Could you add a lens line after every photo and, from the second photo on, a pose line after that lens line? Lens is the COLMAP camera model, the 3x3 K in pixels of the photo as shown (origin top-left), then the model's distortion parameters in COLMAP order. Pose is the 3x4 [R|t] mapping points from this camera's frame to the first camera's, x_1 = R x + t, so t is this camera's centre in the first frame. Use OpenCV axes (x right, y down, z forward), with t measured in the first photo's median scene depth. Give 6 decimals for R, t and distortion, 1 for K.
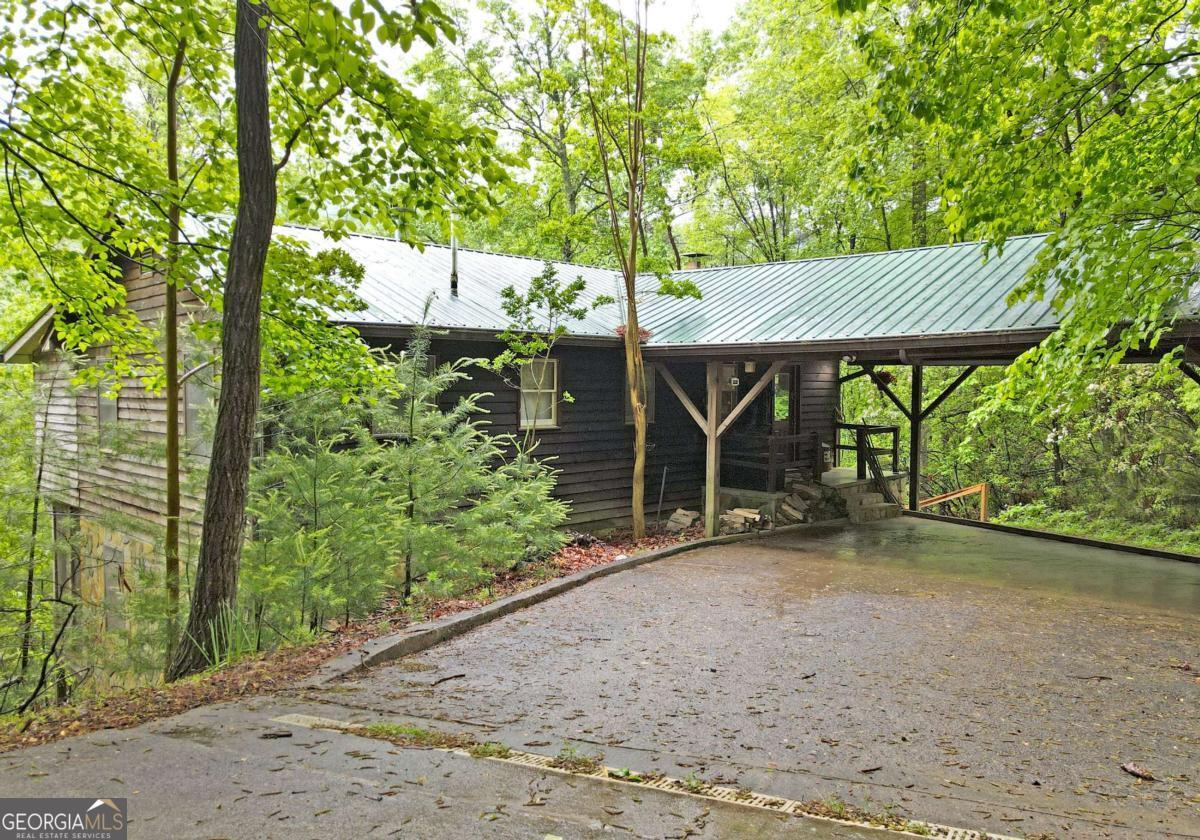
lens RADIAL K [[873.0, 0, 600.0], [0, 873.0, 420.0], [0, 0, 1]] dist [0.005755, 0.005065]
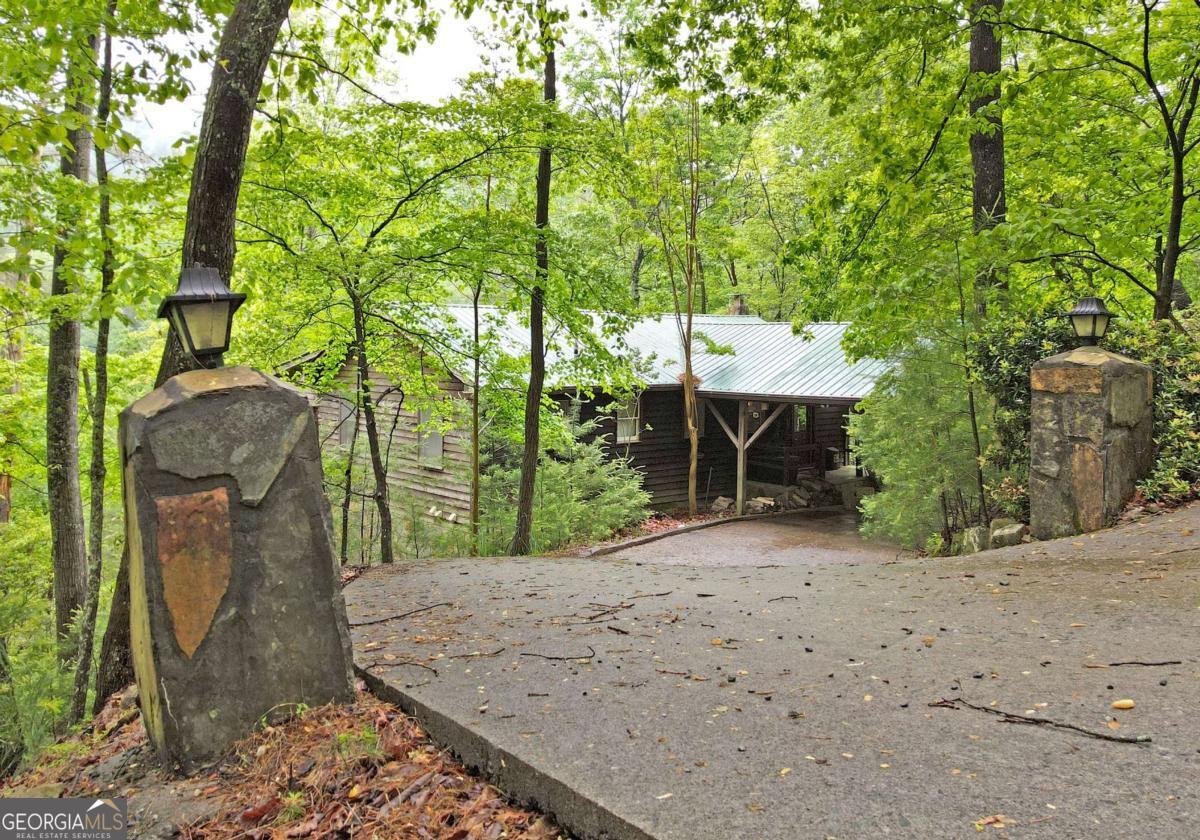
lens RADIAL K [[942.9, 0, 520.3], [0, 942.9, 352.8], [0, 0, 1]] dist [0.006023, 0.002790]
pose [[0.990237, 0.003364, -0.139352, -0.023971], [-0.008505, 0.999304, -0.036308, -0.081848], [0.139133, 0.037139, 0.989577, -0.653962]]
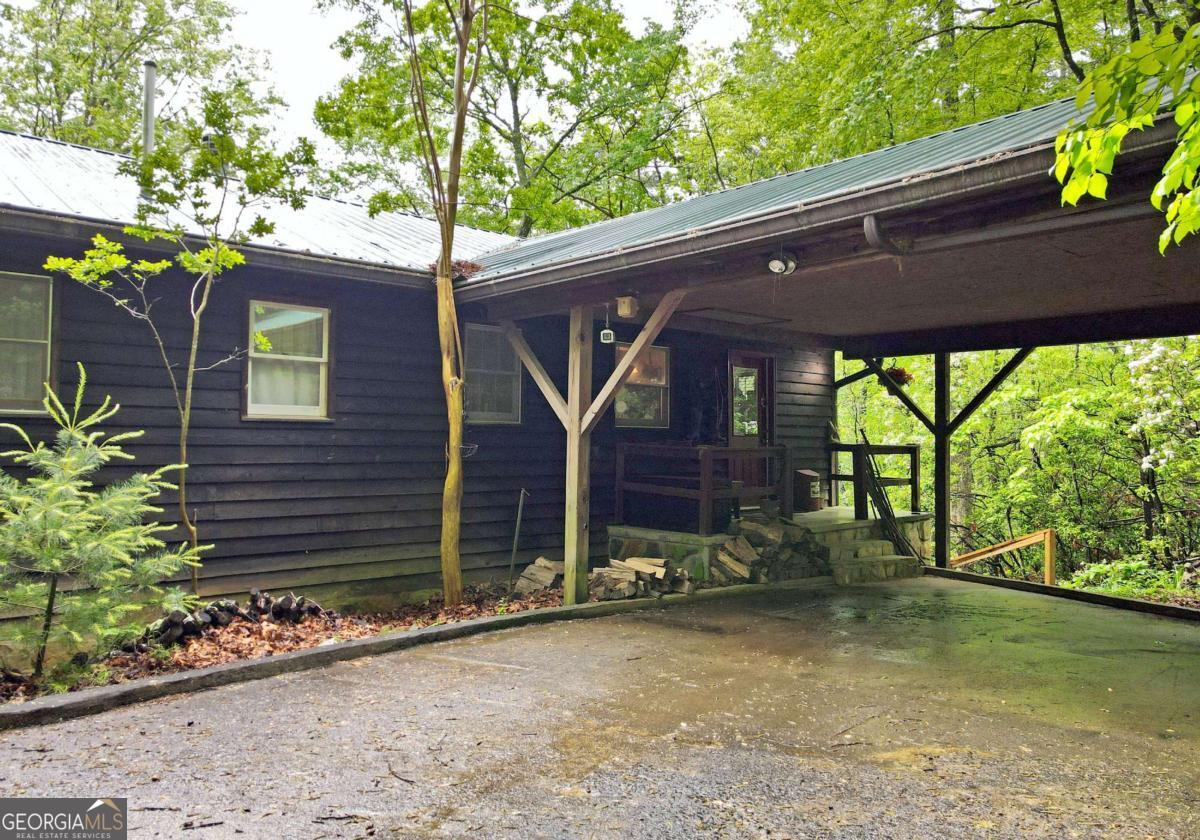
lens RADIAL K [[873.0, 0, 600.0], [0, 873.0, 420.0], [0, 0, 1]] dist [0.005755, 0.005065]
pose [[0.998501, -0.000670, -0.054729, 0.164154], [-0.003362, 0.997286, -0.073546, 0.049753], [0.054630, 0.073620, 0.995789, 0.379969]]
